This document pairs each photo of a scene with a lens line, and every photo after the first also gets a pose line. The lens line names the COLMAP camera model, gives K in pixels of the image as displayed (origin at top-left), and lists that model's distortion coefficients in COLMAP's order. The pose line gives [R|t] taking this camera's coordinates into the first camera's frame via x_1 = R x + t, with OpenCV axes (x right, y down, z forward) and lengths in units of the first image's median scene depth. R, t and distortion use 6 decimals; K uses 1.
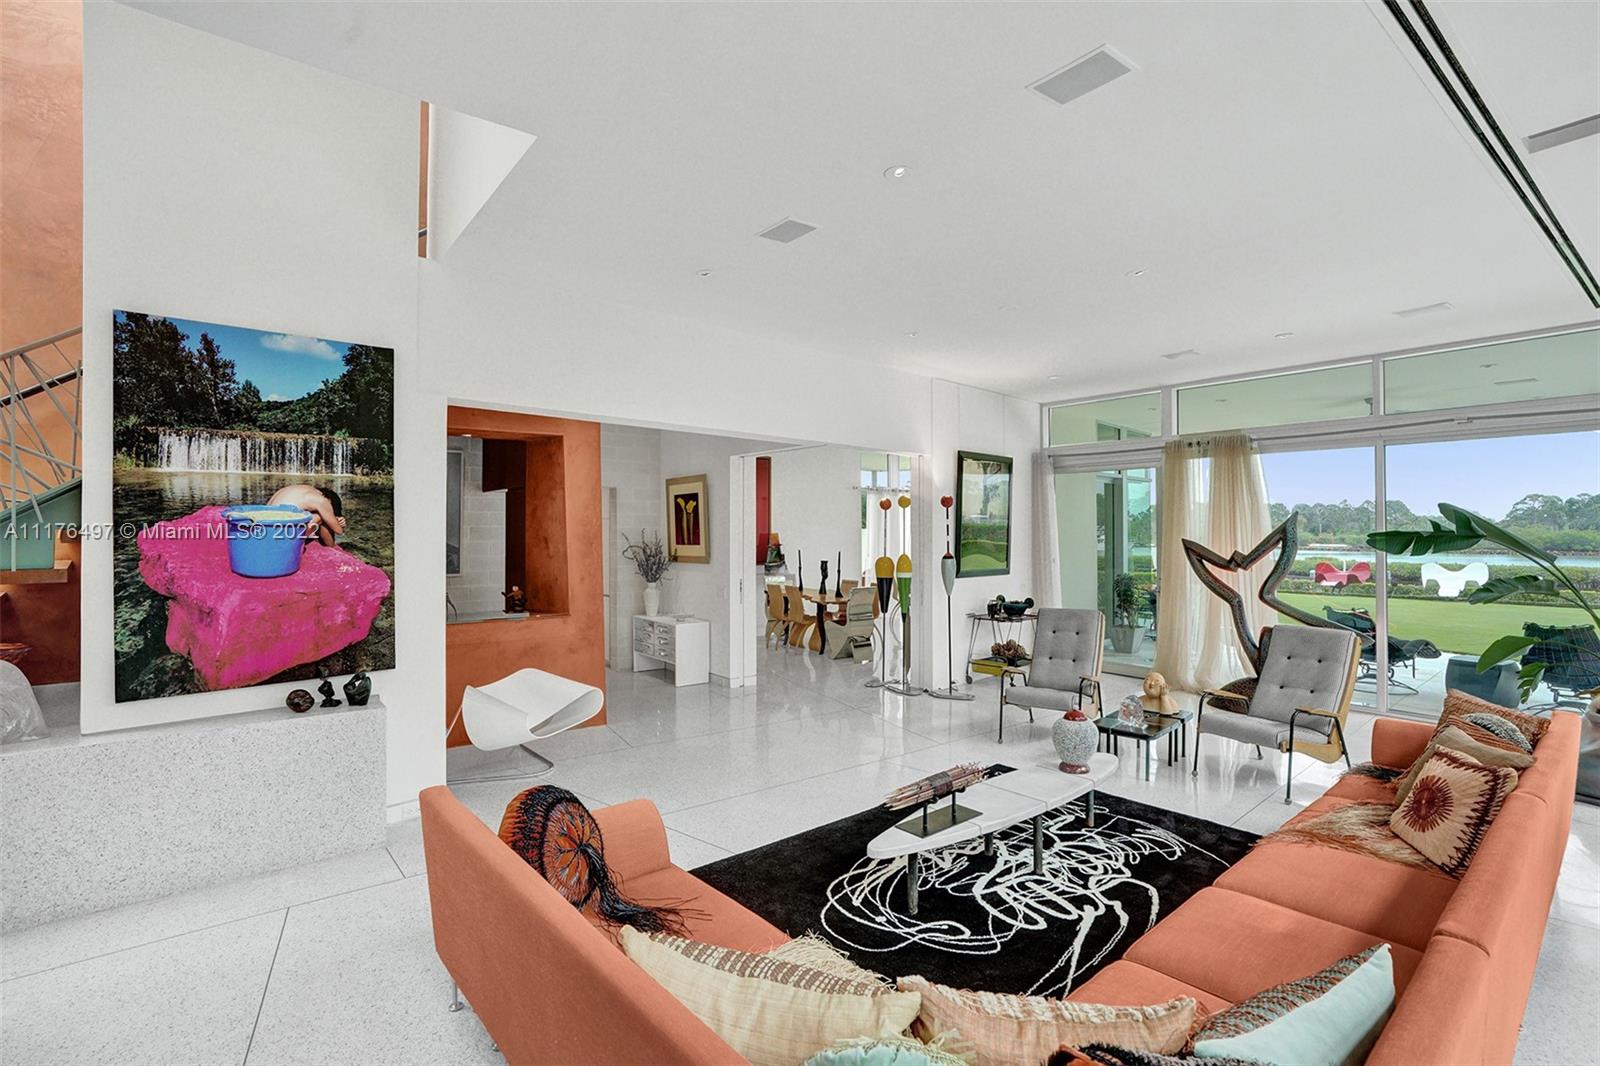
lens RADIAL K [[752.1, 0, 800.3], [0, 752.1, 519.4], [0, 0, 1]] dist [-0.022821, 0.001693]
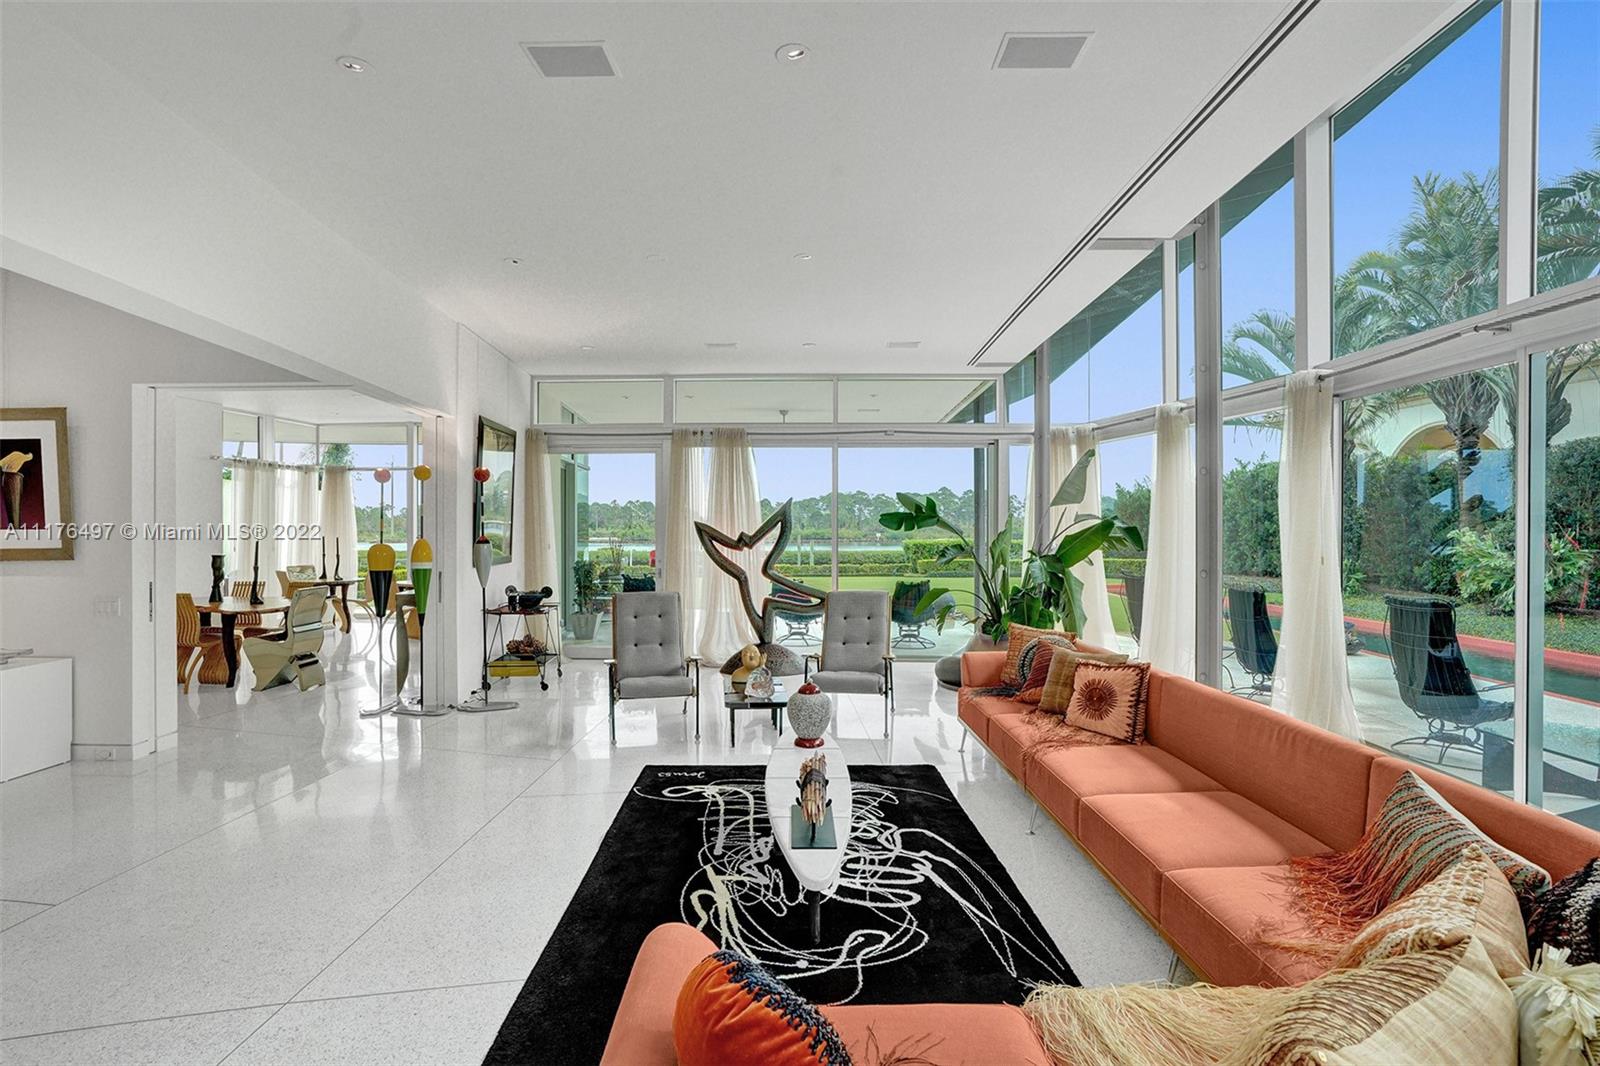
lens RADIAL K [[752.1, 0, 794.7], [0, 752.1, 528.5], [0, 0, 1]] dist [-0.022821, 0.001693]
pose [[0.641110, -0.001344, 0.767448, -0.238514], [-0.013709, 0.999819, 0.013203, 0.021772], [-0.767326, -0.018985, 0.640976, 0.223973]]
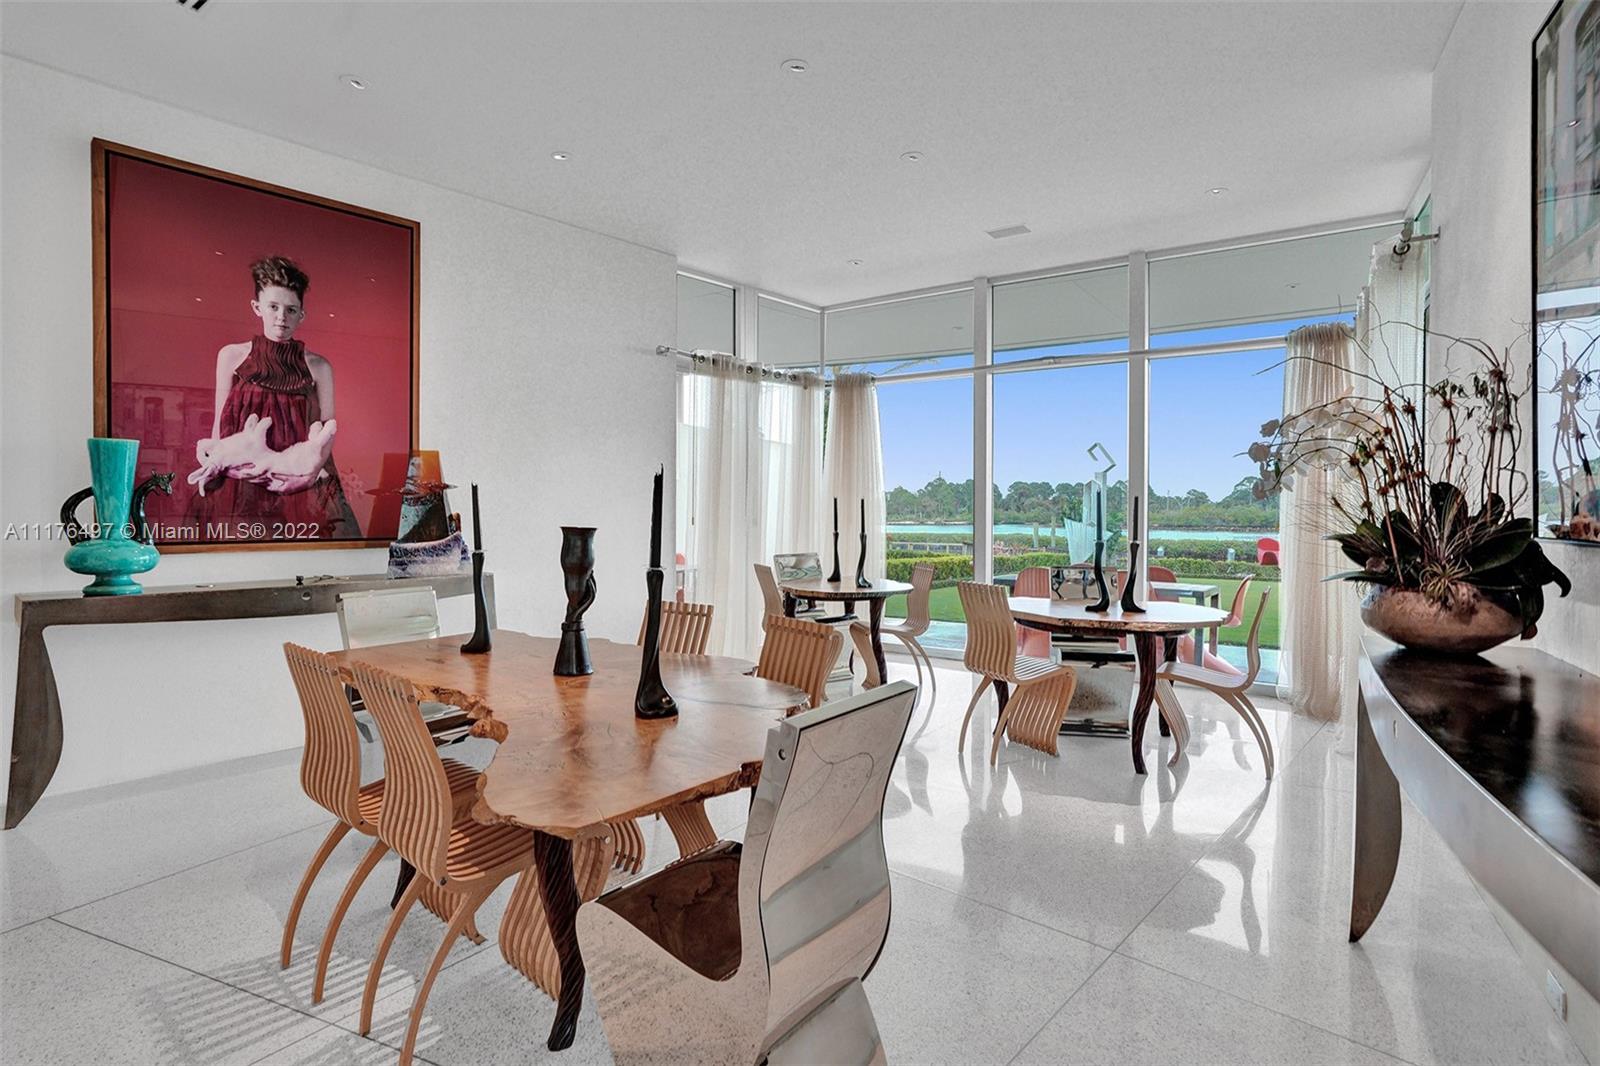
lens RADIAL K [[778.0, 0, 802.4], [0, 778.0, 524.9], [0, 0, 1]] dist [-0.003150, -0.000066]
pose [[0.955622, -0.001576, 0.294592, 0.042711], [-0.008873, 0.999378, 0.034130, 0.071671], [-0.294463, -0.035229, 0.955013, 1.176646]]
